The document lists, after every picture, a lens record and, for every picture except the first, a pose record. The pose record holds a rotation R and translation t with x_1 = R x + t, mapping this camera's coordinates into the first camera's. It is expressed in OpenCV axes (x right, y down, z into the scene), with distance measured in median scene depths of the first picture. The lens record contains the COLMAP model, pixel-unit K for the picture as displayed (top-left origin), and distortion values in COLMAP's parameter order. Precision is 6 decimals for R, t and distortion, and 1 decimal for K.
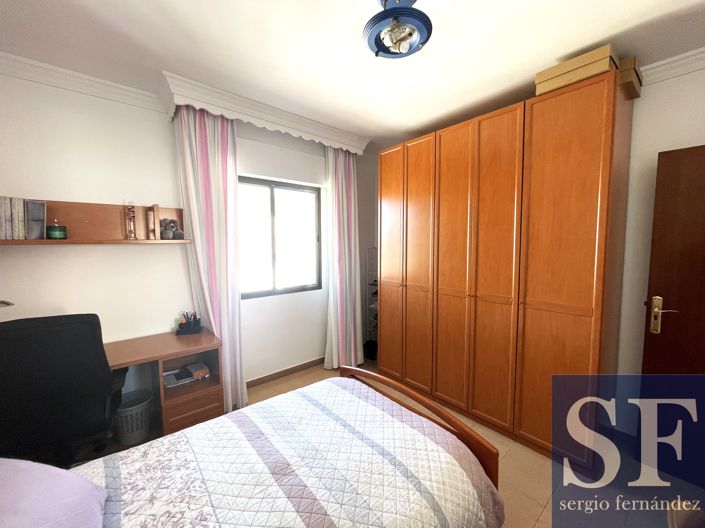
lens RADIAL K [[285.6, 0, 351.9], [0, 285.6, 261.9], [0, 0, 1]] dist [-0.001122, -0.000451]
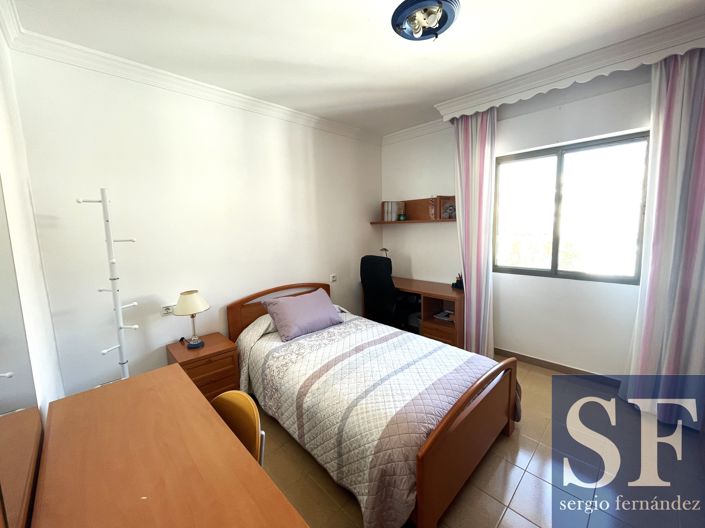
lens RADIAL K [[285.6, 0, 351.9], [0, 285.6, 261.9], [0, 0, 1]] dist [-0.001122, -0.000451]
pose [[0.072578, 0.124493, -0.989562, 0.952083], [-0.045818, 0.991548, 0.121383, -0.020930], [0.996310, 0.036530, 0.077668, 0.518845]]
